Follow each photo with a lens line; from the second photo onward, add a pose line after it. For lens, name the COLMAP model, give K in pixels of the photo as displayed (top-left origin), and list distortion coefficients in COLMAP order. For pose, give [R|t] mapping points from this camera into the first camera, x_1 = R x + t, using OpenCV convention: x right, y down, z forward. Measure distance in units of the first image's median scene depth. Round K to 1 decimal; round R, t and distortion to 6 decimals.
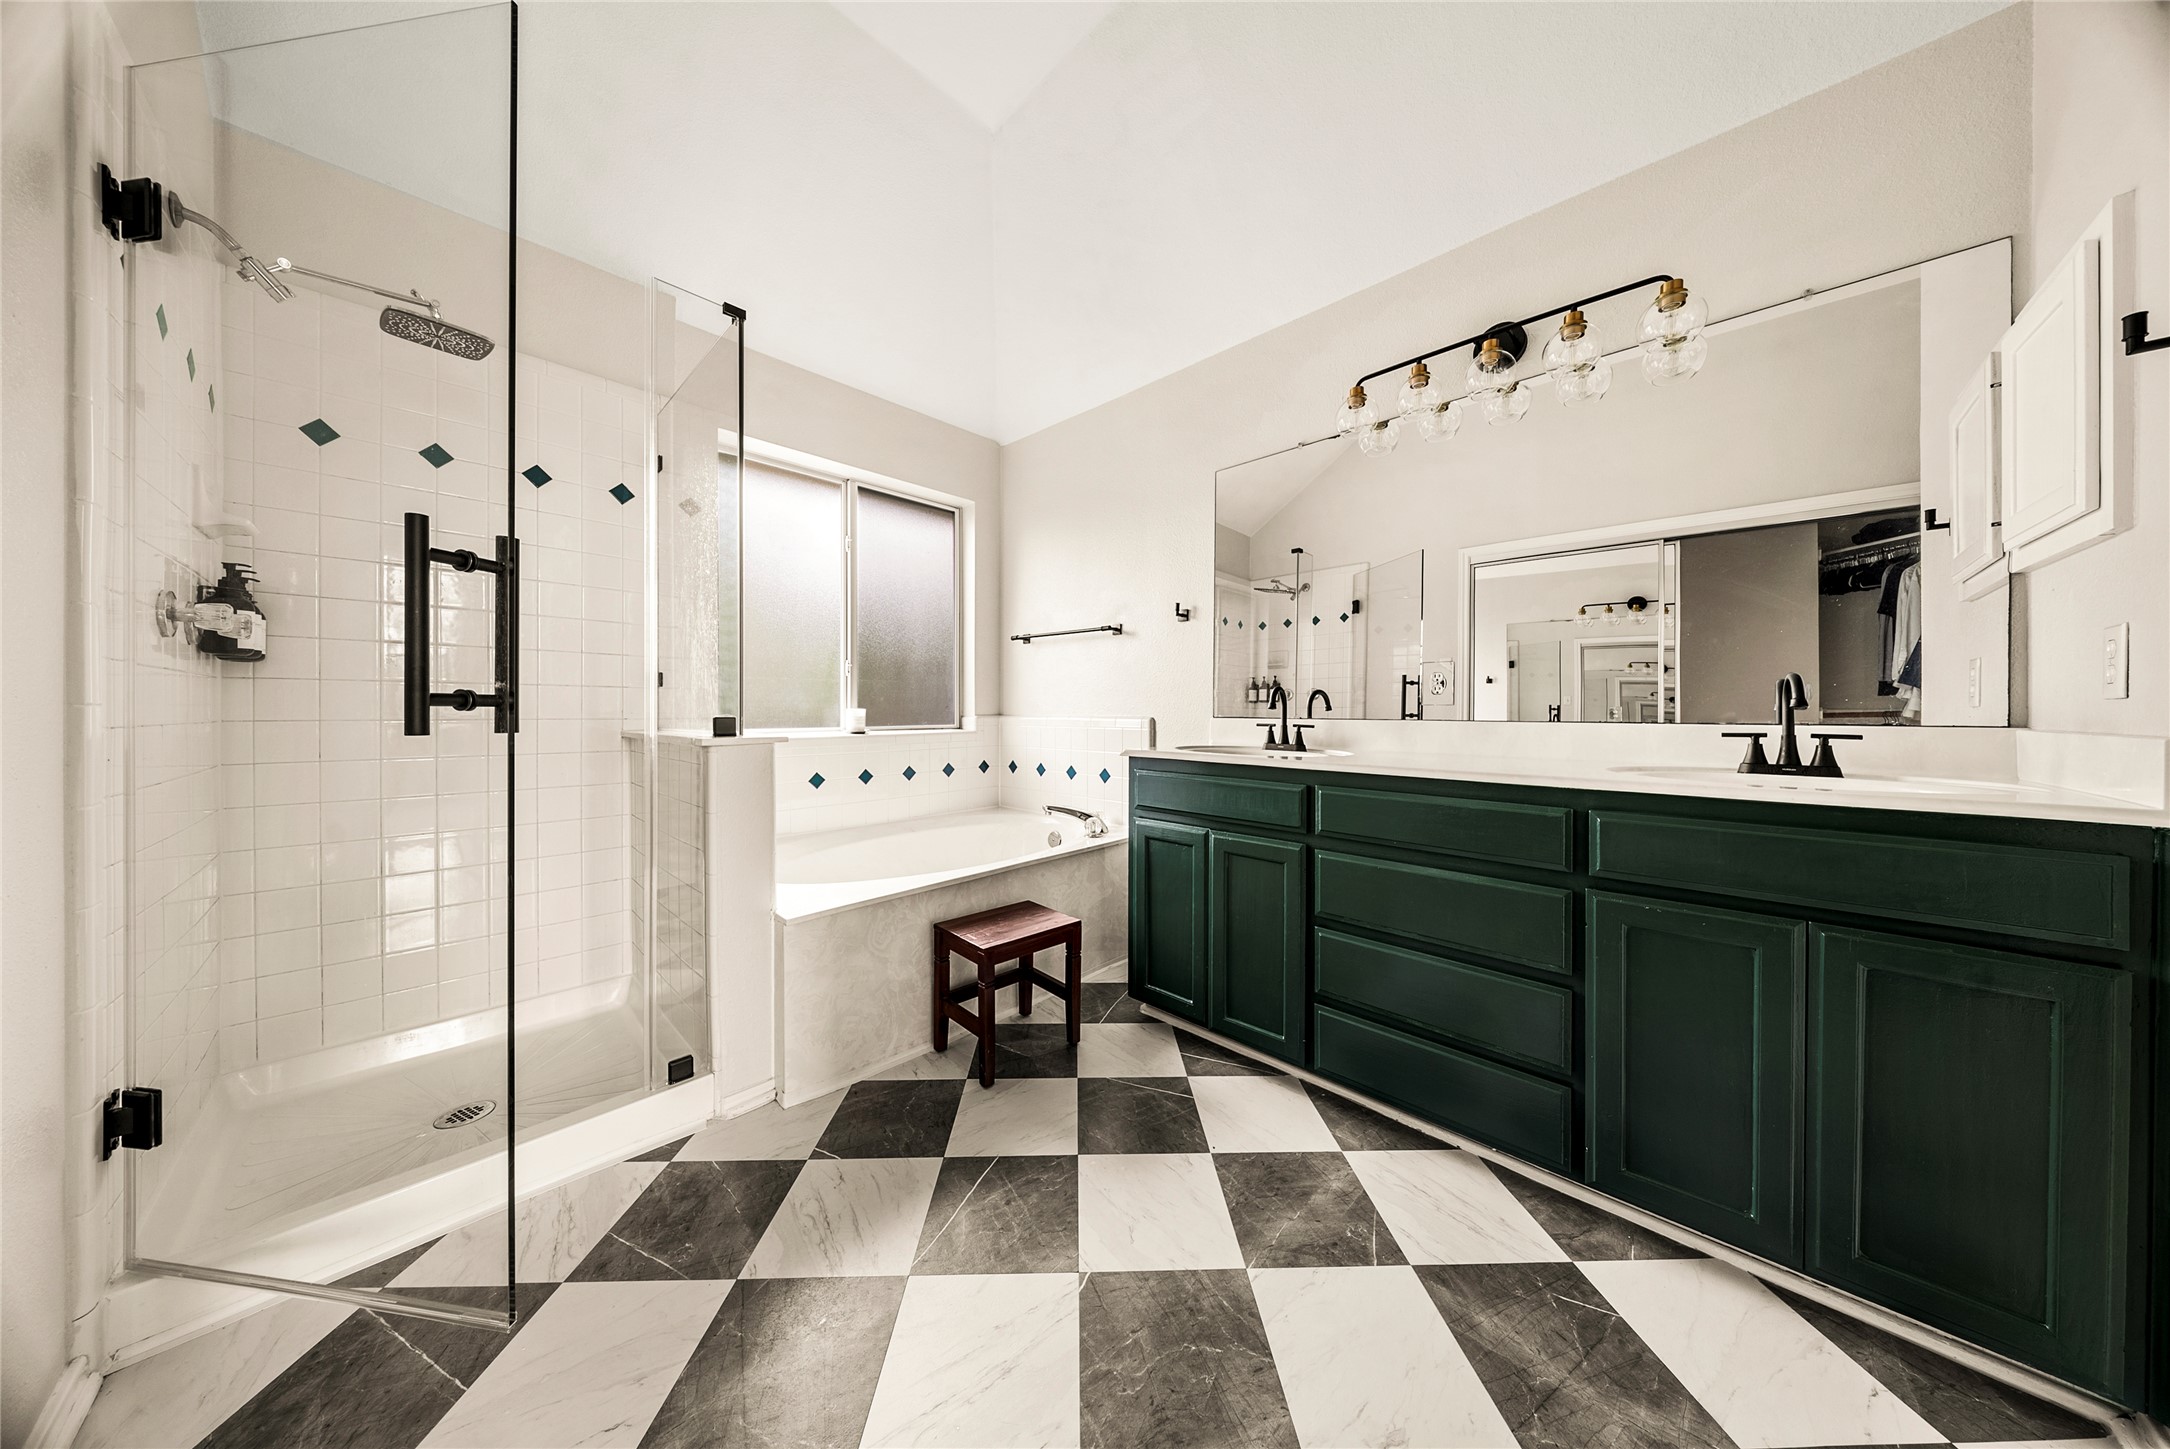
lens RADIAL K [[651.8, 0, 1084.9], [0, 651.8, 715.6], [0, 0, 1]] dist [-0.003243, -0.000431]
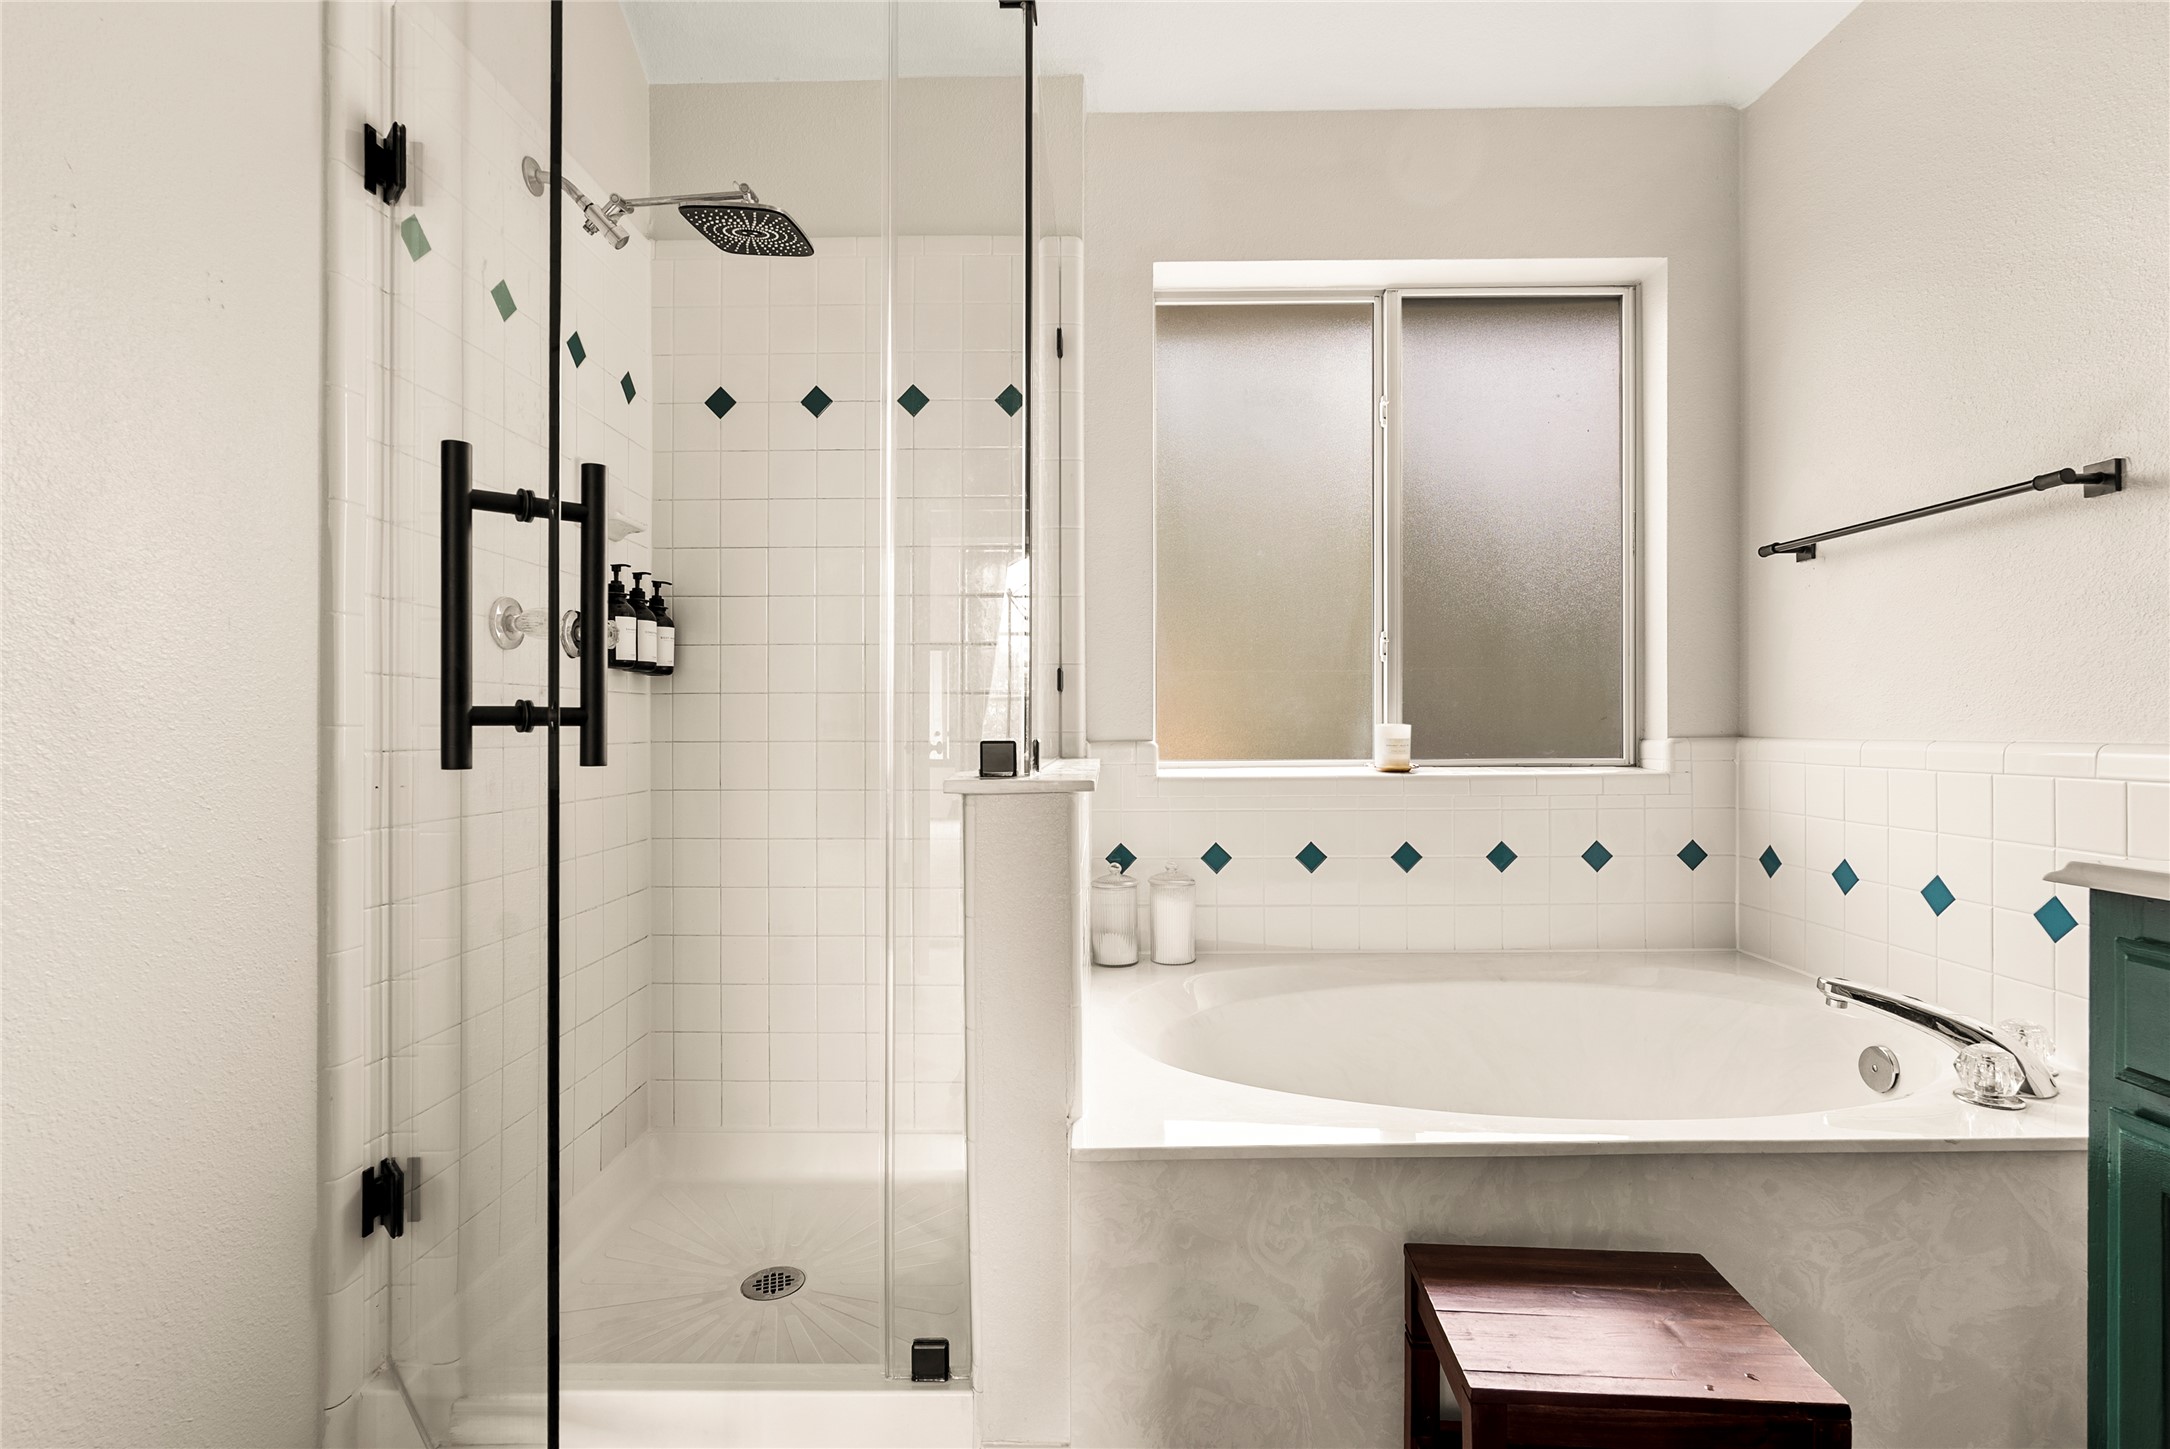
lens RADIAL K [[1009.2, 0, 1077.8], [0, 1009.2, 719.6], [0, 0, 1]] dist [0.004637, -0.000026]
pose [[0.685209, -0.008653, -0.728295, 0.066171], [-0.001569, 0.999910, -0.013356, -0.003101], [0.728345, 0.010295, 0.685133, 0.275911]]
